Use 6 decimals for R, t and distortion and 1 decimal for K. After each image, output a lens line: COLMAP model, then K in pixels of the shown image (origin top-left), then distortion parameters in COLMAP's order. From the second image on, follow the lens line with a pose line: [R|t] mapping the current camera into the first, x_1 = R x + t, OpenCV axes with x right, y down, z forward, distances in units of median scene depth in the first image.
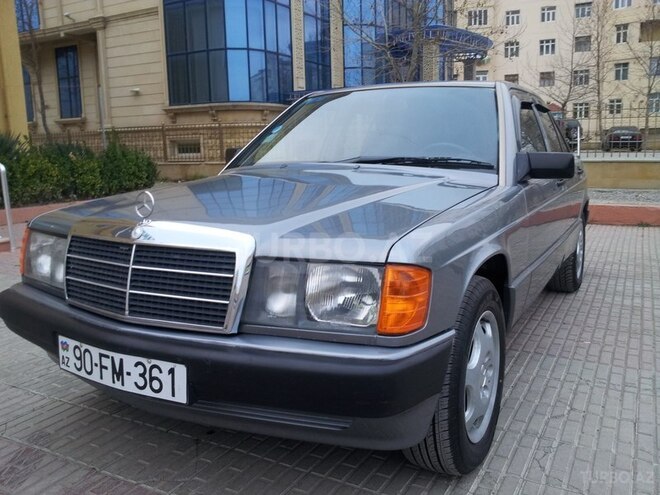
lens RADIAL K [[559.5, 0, 323.9], [0, 559.5, 251.1], [0, 0, 1]] dist [0.086155, -0.198181]
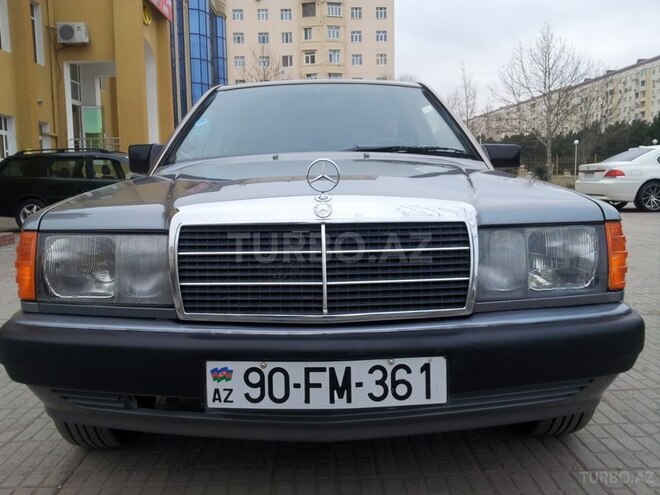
lens RADIAL K [[559.5, 0, 323.9], [0, 559.5, 251.1], [0, 0, 1]] dist [0.086155, -0.198181]
pose [[0.855316, -0.070842, 0.513240, -0.742407], [0.095640, 0.995172, -0.022022, 0.042981], [-0.509203, 0.067922, 0.857962, 0.327335]]
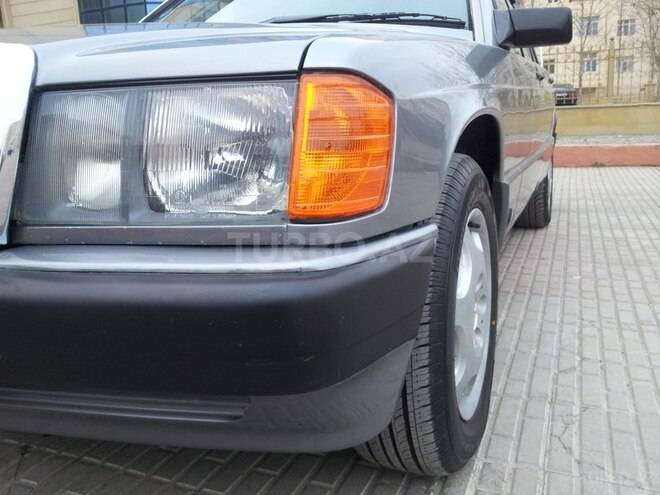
lens RADIAL K [[559.5, 0, 323.9], [0, 559.5, 251.1], [0, 0, 1]] dist [0.086155, -0.198181]
pose [[0.994079, -0.049187, 0.096890, 0.066708], [0.044740, 0.997866, 0.047549, 0.130545], [-0.099022, -0.042933, 0.994159, 0.448328]]
